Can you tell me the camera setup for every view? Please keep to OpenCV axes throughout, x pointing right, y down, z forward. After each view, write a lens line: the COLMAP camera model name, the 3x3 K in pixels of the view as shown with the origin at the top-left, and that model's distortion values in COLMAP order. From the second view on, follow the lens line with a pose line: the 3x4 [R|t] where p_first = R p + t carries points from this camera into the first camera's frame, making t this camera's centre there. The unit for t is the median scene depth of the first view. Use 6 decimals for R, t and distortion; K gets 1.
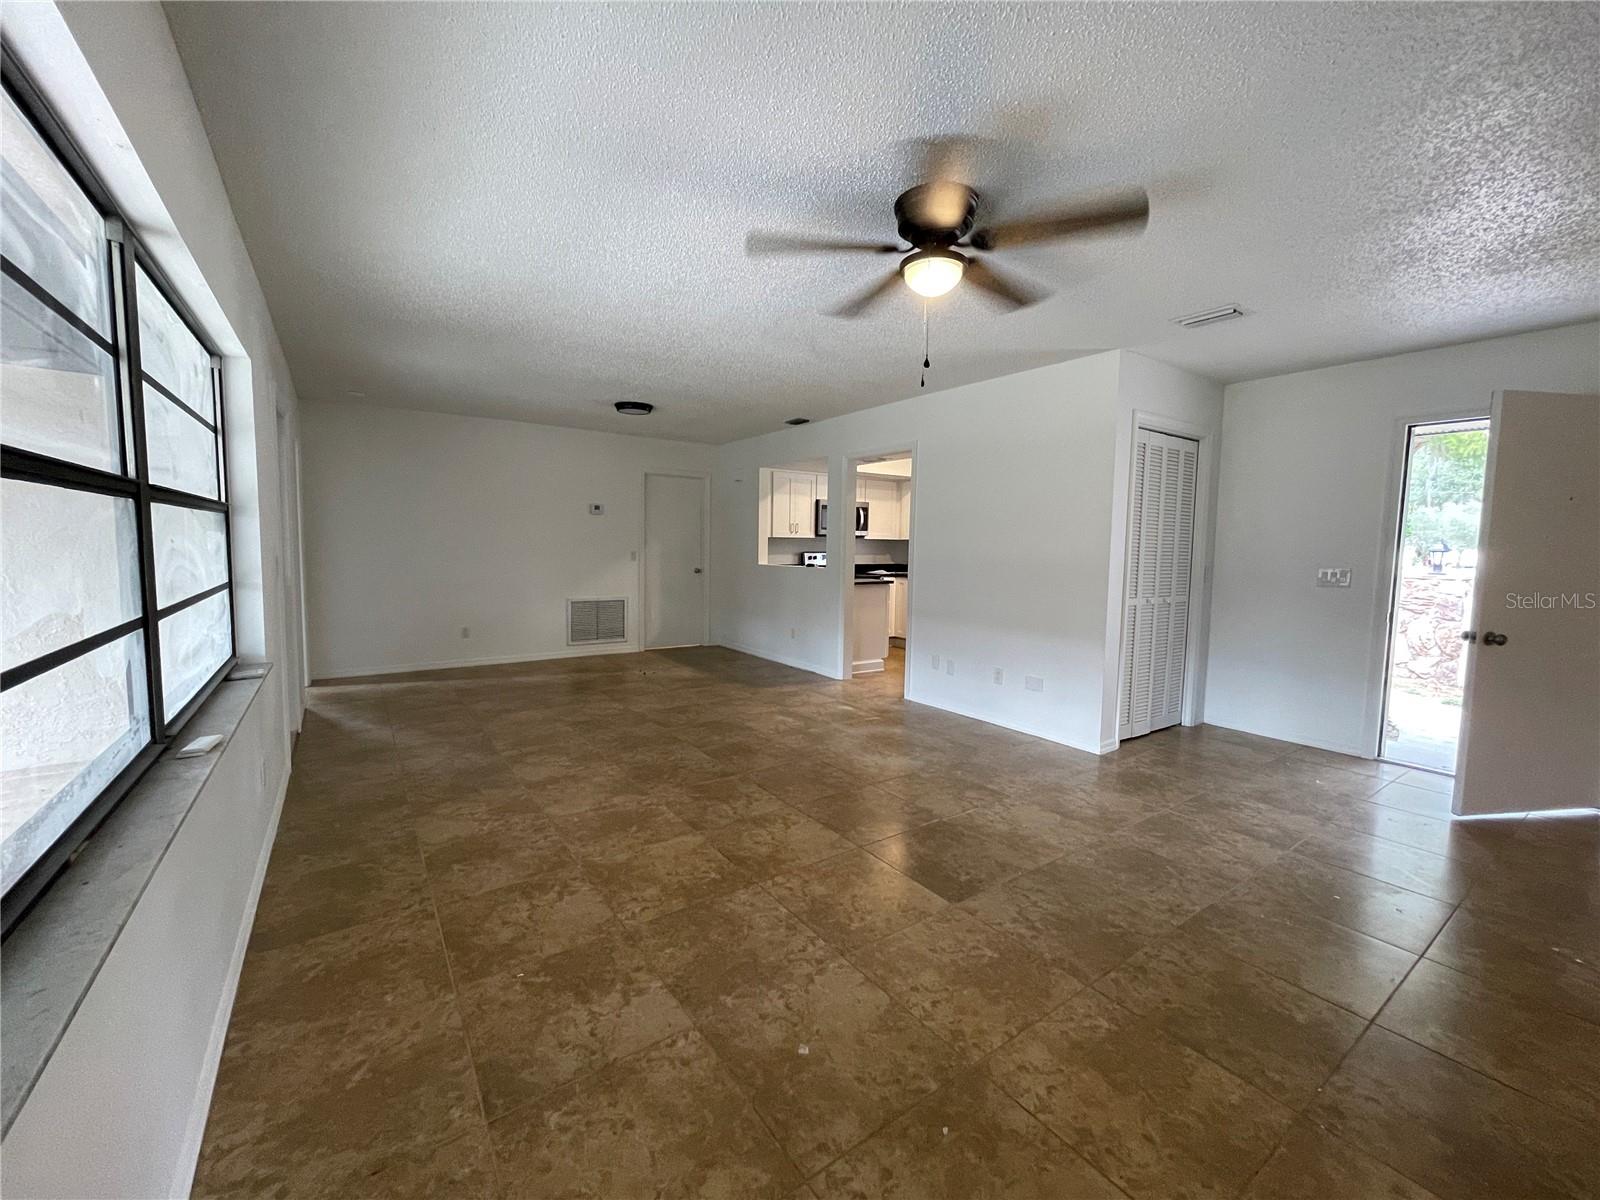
lens RADIAL K [[643.2, 0, 788.4], [0, 643.2, 594.9], [0, 0, 1]] dist [-0.001414, -0.000170]
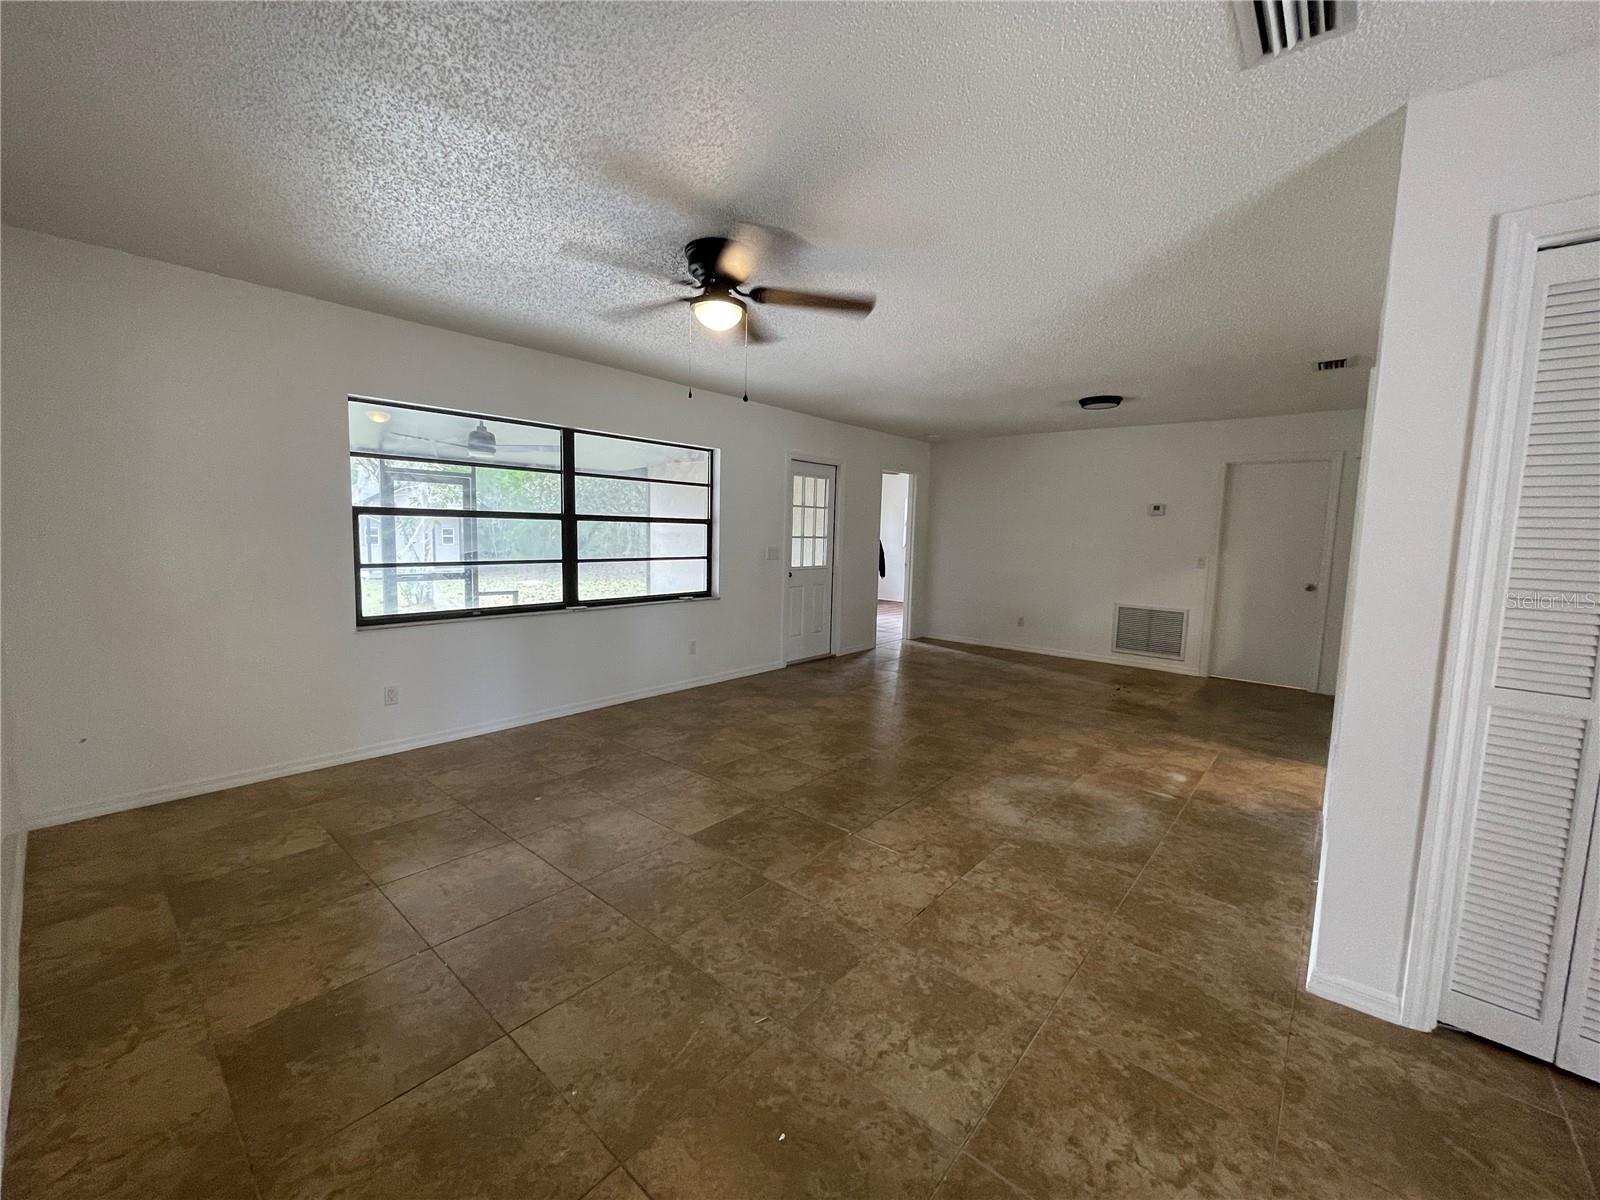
lens RADIAL K [[643.2, 0, 788.4], [0, 643.2, 594.9], [0, 0, 1]] dist [-0.001414, -0.000170]
pose [[0.251546, 0.088969, -0.963748, 1.070580], [-0.100675, 0.992769, 0.065371, -0.046591], [0.962595, 0.080581, 0.258684, 0.632909]]
